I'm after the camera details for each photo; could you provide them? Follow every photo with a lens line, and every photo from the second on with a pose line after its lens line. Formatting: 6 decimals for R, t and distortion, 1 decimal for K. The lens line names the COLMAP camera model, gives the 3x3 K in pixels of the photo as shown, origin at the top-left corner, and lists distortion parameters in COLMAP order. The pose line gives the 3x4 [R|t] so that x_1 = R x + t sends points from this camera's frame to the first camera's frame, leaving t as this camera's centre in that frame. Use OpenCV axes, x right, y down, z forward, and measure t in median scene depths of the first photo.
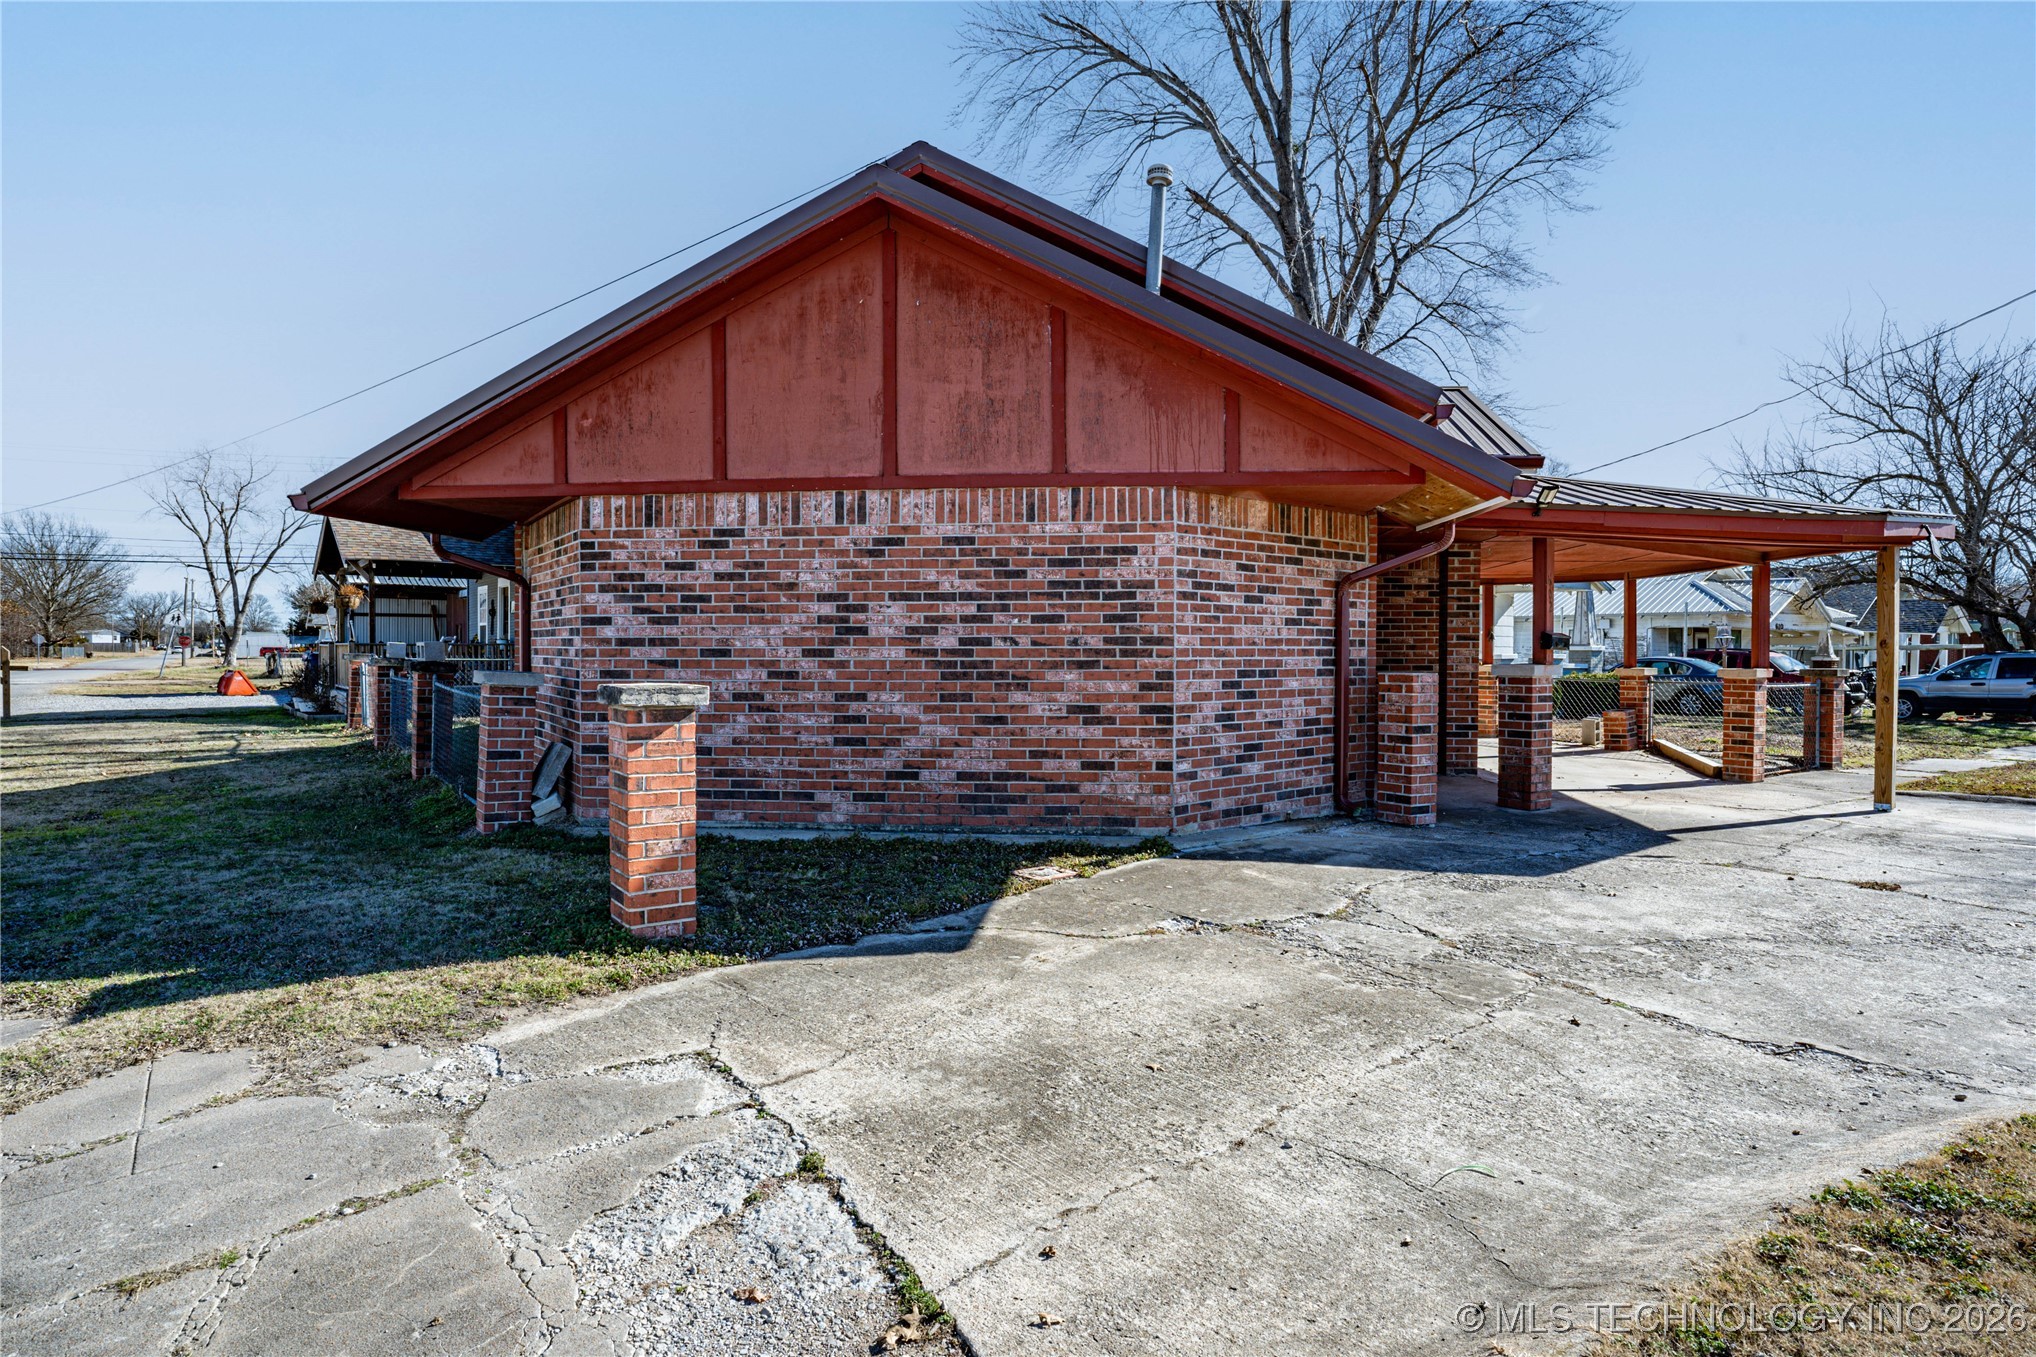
lens RADIAL K [[1127.4, 0, 1031.5], [0, 1127.4, 676.3], [0, 0, 1]] dist [-0.040711, 0.028165]
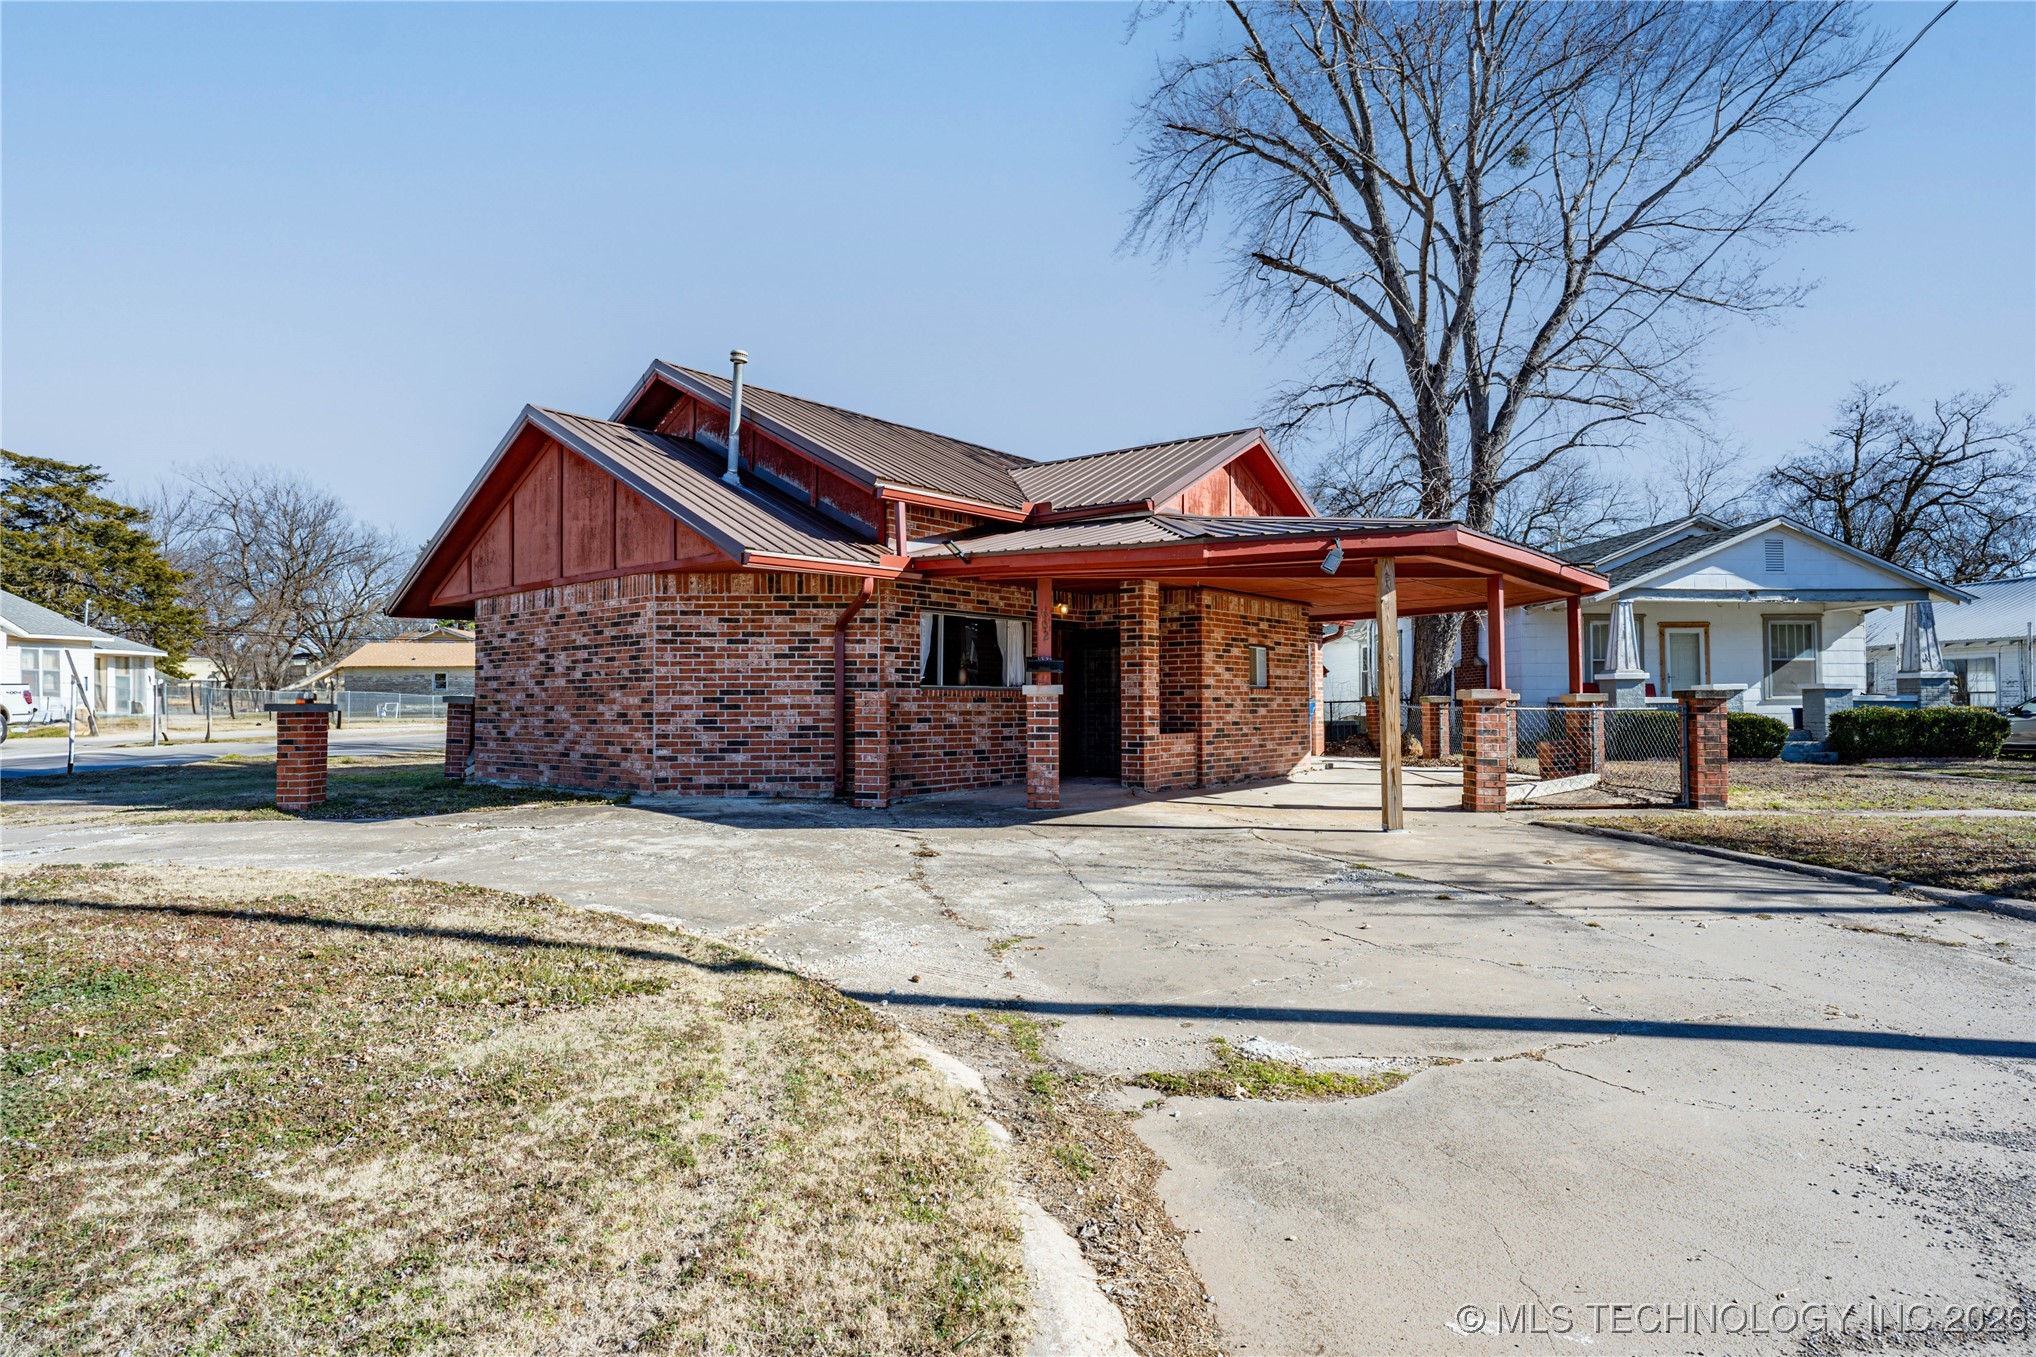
lens RADIAL K [[1127.4, 0, 1022.3], [0, 1127.4, 683.0], [0, 0, 1]] dist [-0.040711, 0.028165]
pose [[0.816875, -0.017305, -0.576554, 1.366802], [-0.005271, 0.999284, -0.037462, 0.038760], [0.576790, 0.033641, 0.816199, 0.024949]]
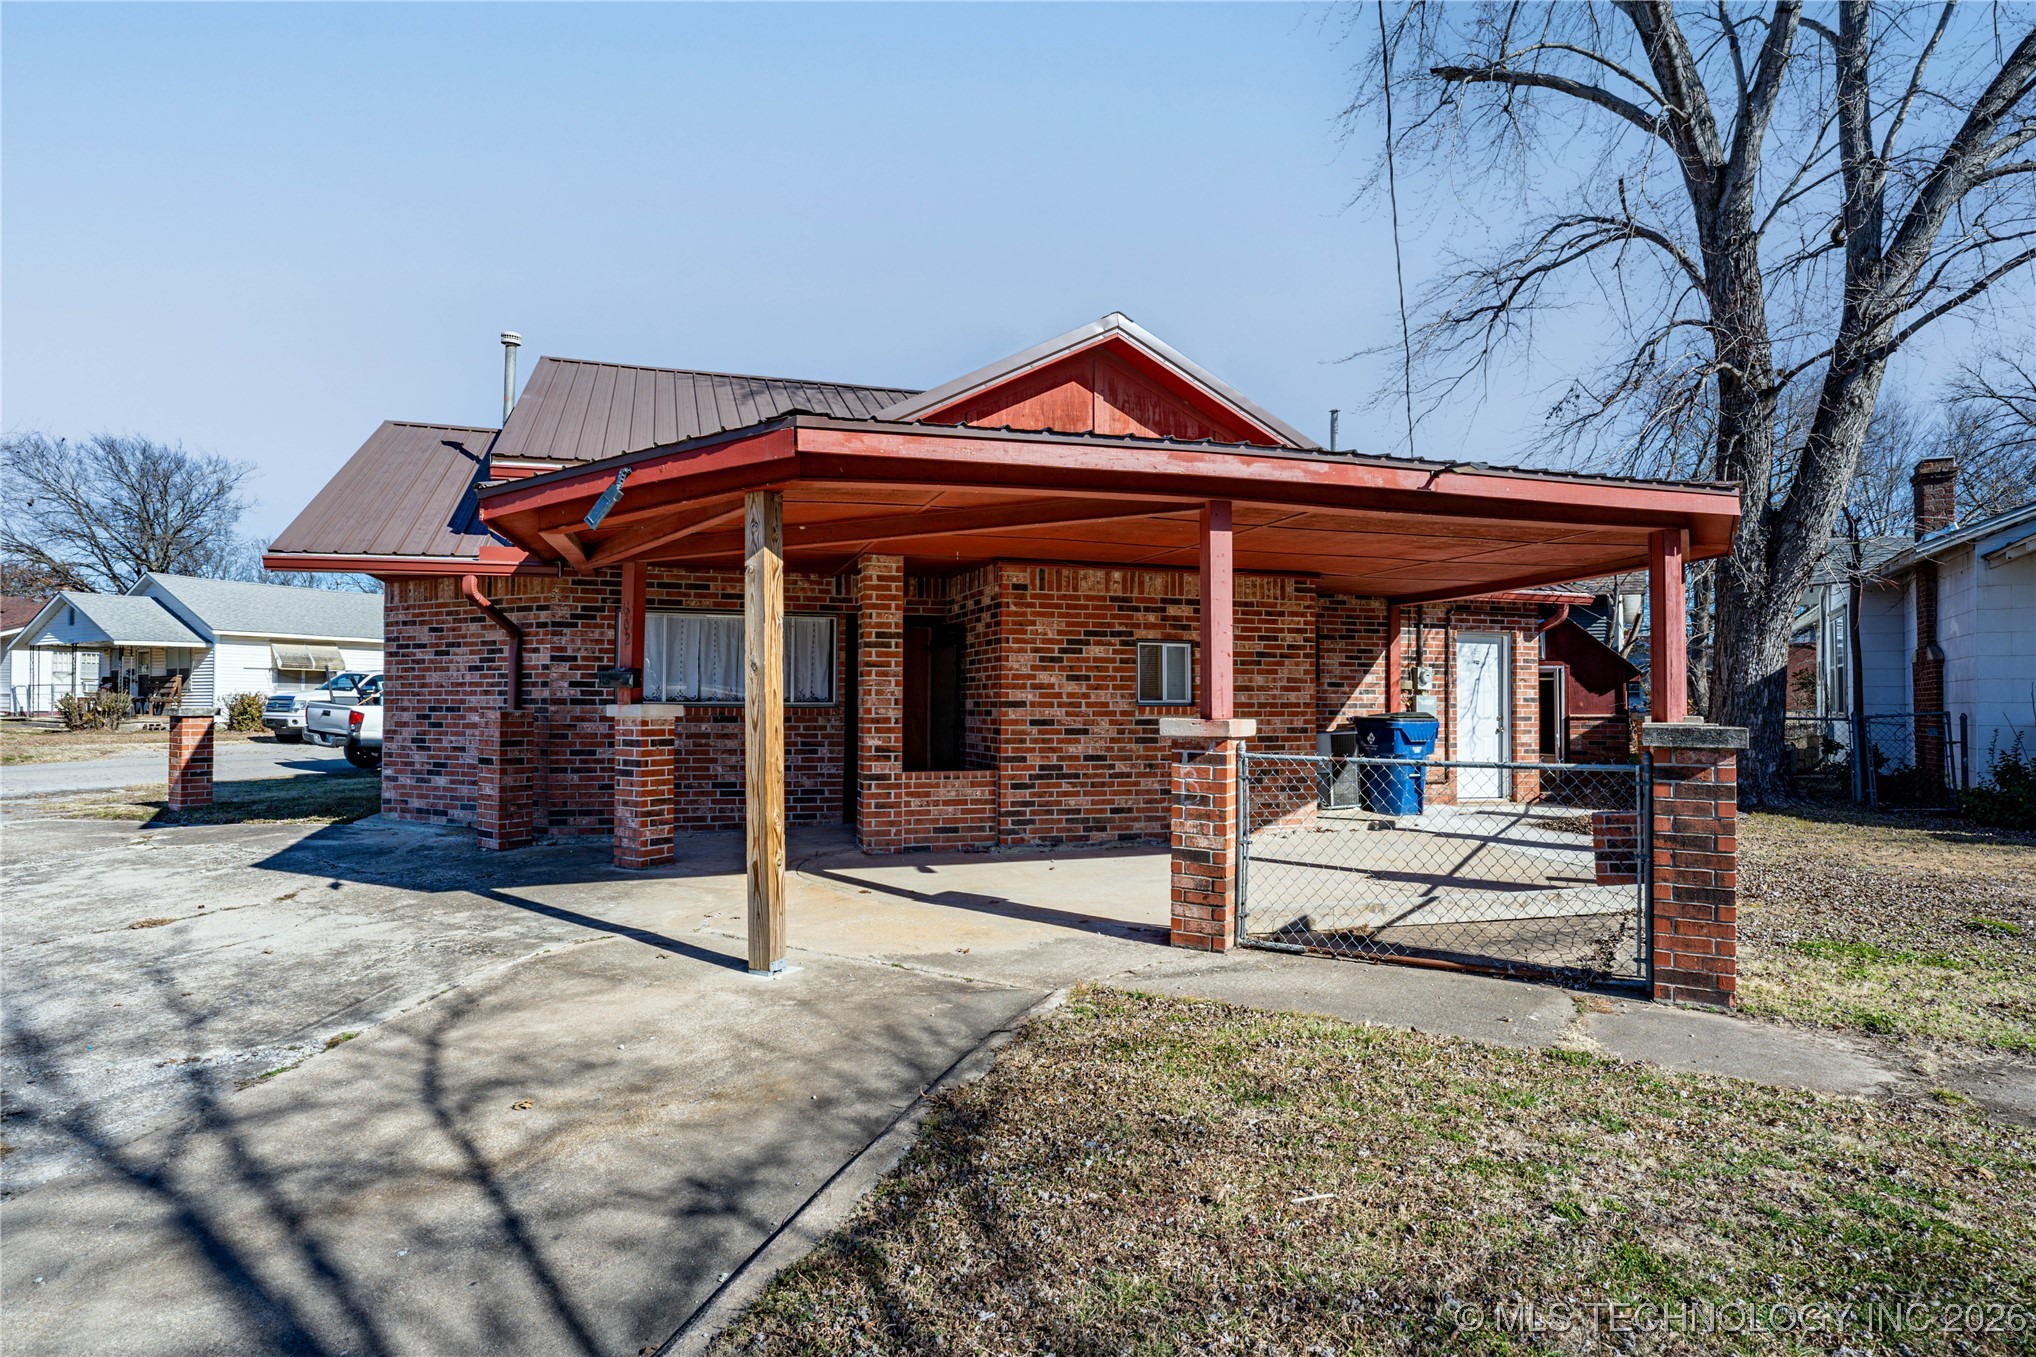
lens RADIAL K [[1127.4, 0, 1007.9], [0, 1127.4, 676.2], [0, 0, 1]] dist [-0.040711, 0.028165]
pose [[0.376574, -0.022174, -0.926121, 1.700303], [-0.021103, 0.999249, -0.032506, -0.012550], [0.926146, 0.031784, 0.375823, 1.146944]]
